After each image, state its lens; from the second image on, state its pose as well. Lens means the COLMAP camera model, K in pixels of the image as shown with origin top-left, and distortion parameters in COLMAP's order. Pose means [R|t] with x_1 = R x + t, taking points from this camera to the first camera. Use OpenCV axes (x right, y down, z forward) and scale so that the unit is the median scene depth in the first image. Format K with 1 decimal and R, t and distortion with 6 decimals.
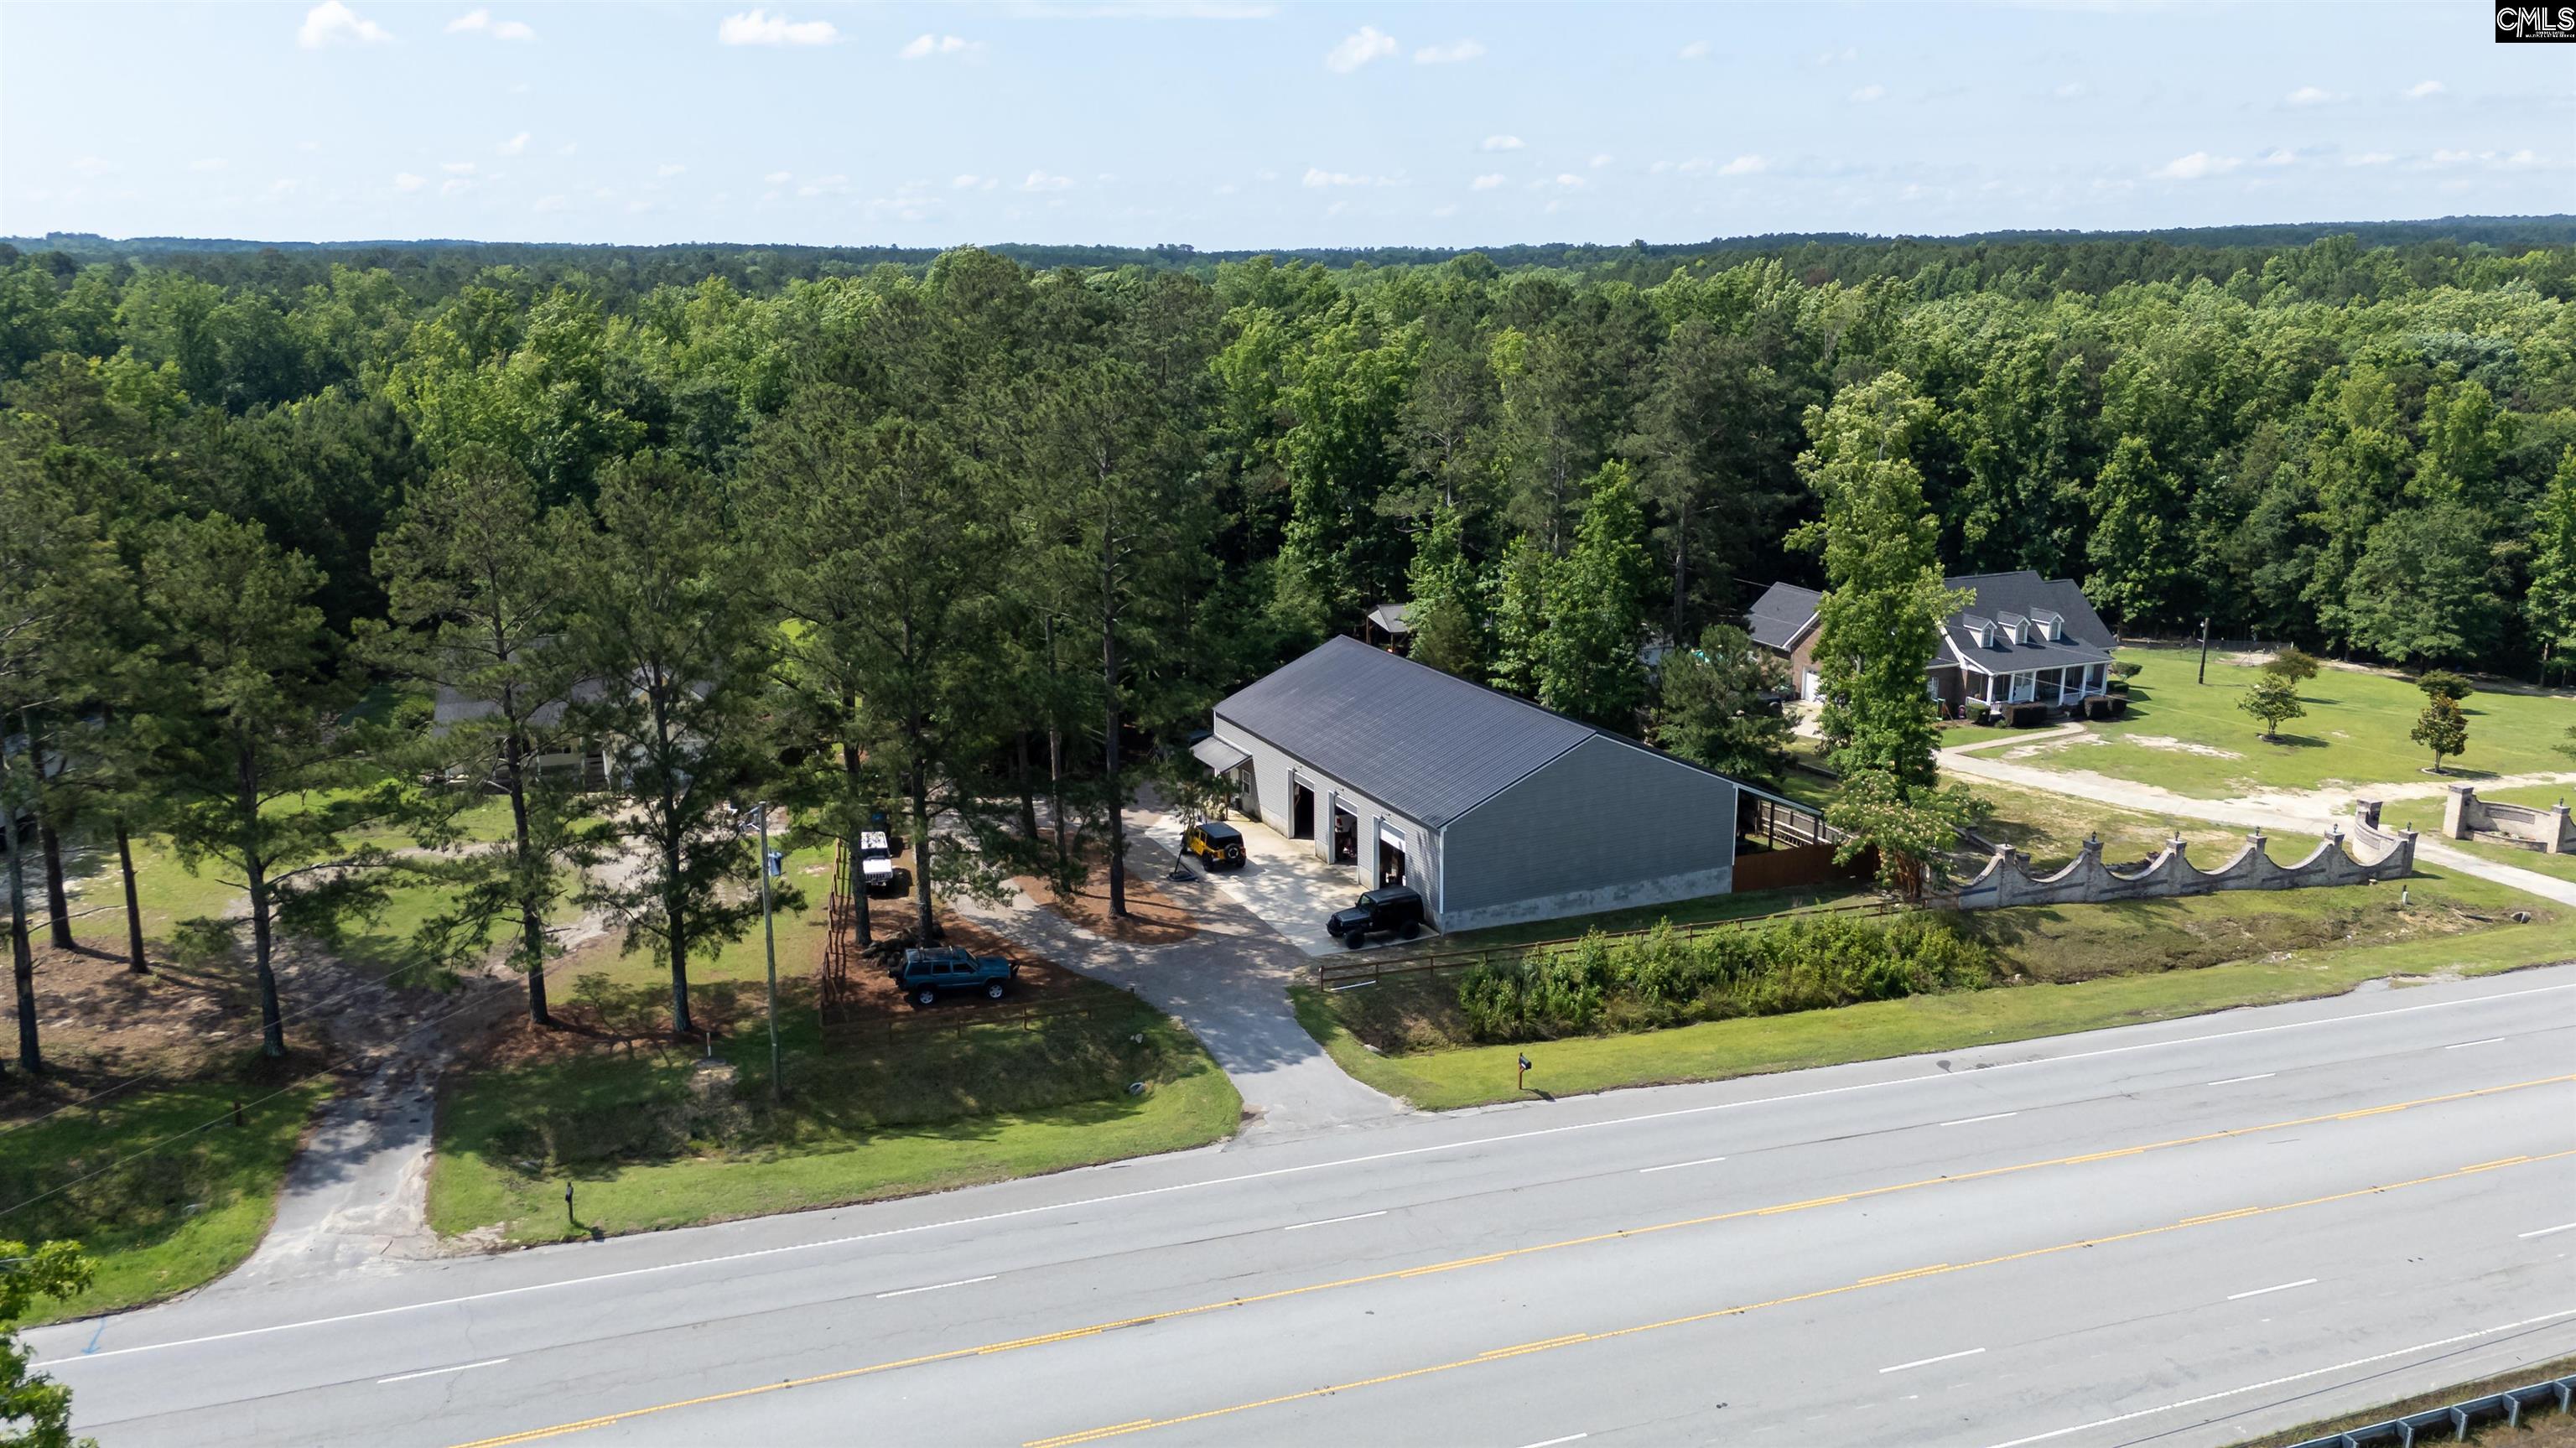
lens RADIAL K [[1909.3, 0, 1278.7], [0, 1909.3, 717.6], [0, 0, 1]] dist [0.040721, -0.033584]
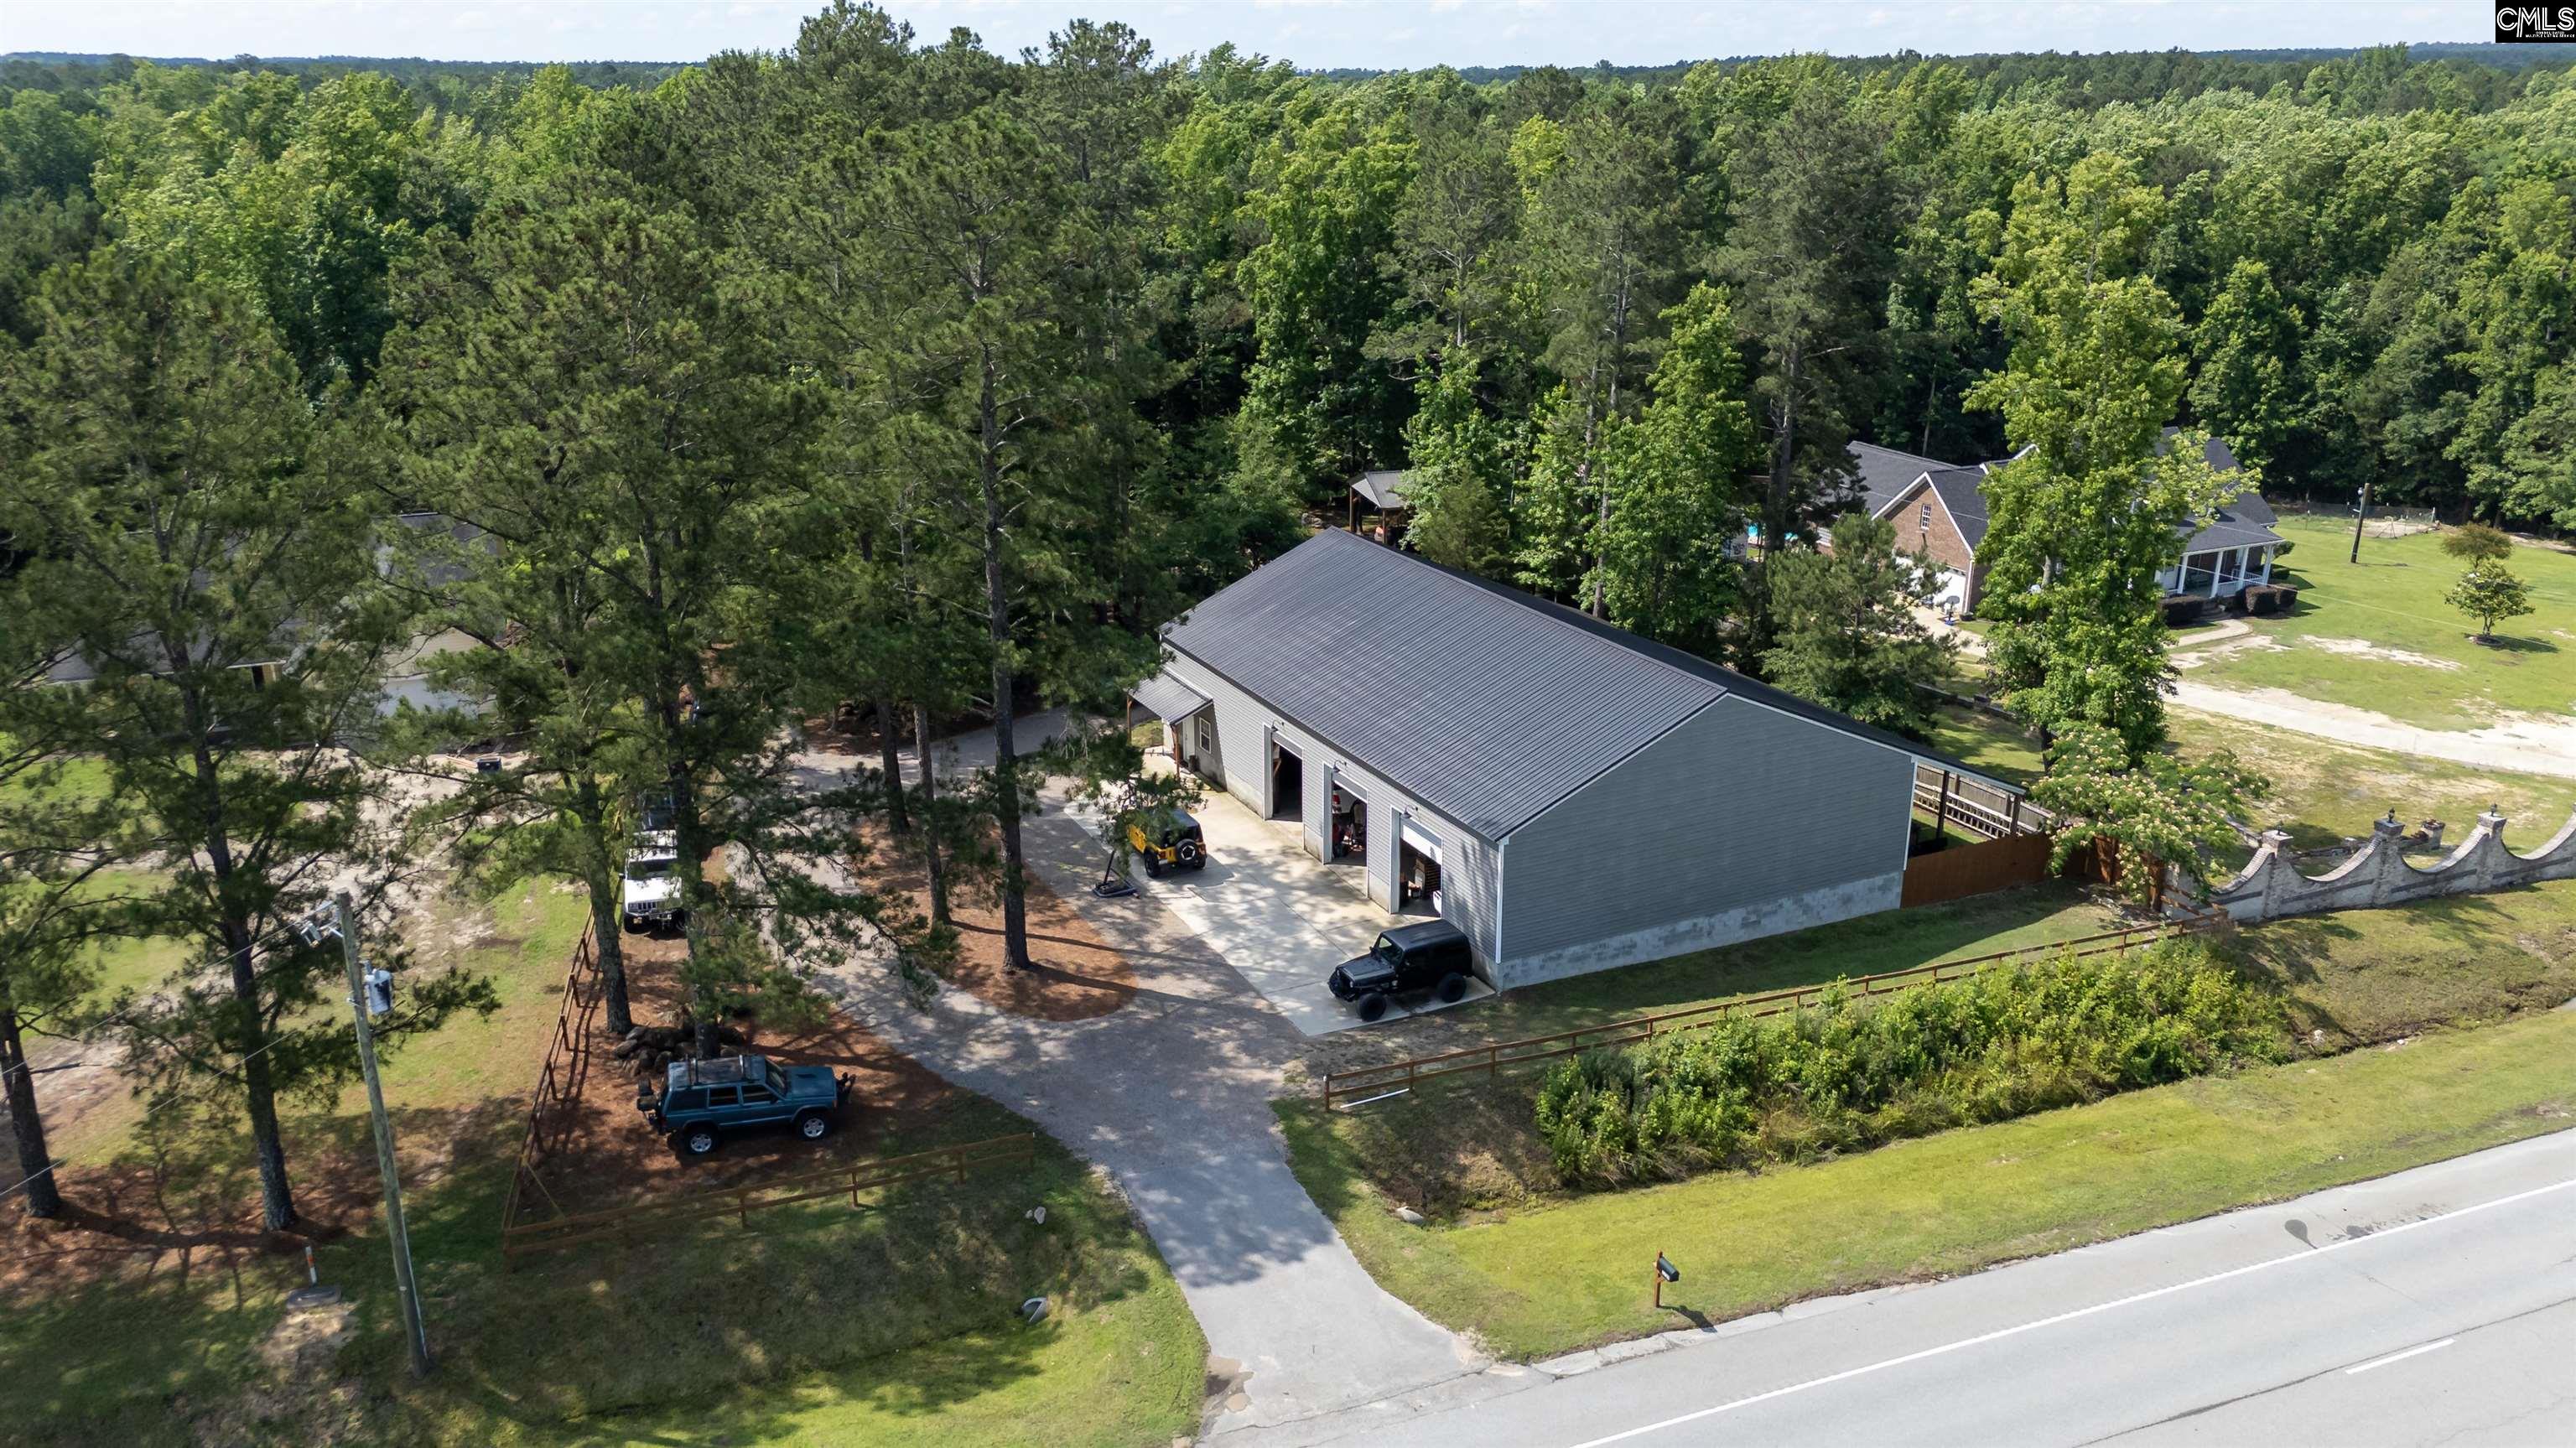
lens RADIAL K [[1909.3, 0, 1286.9], [0, 1909.3, 723.1], [0, 0, 1]] dist [0.040721, -0.033584]
pose [[0.999526, -0.005232, 0.030323, -0.008754], [0.002618, 0.996324, 0.085621, -0.037153], [-0.030659, -0.085501, 0.995866, 0.318784]]
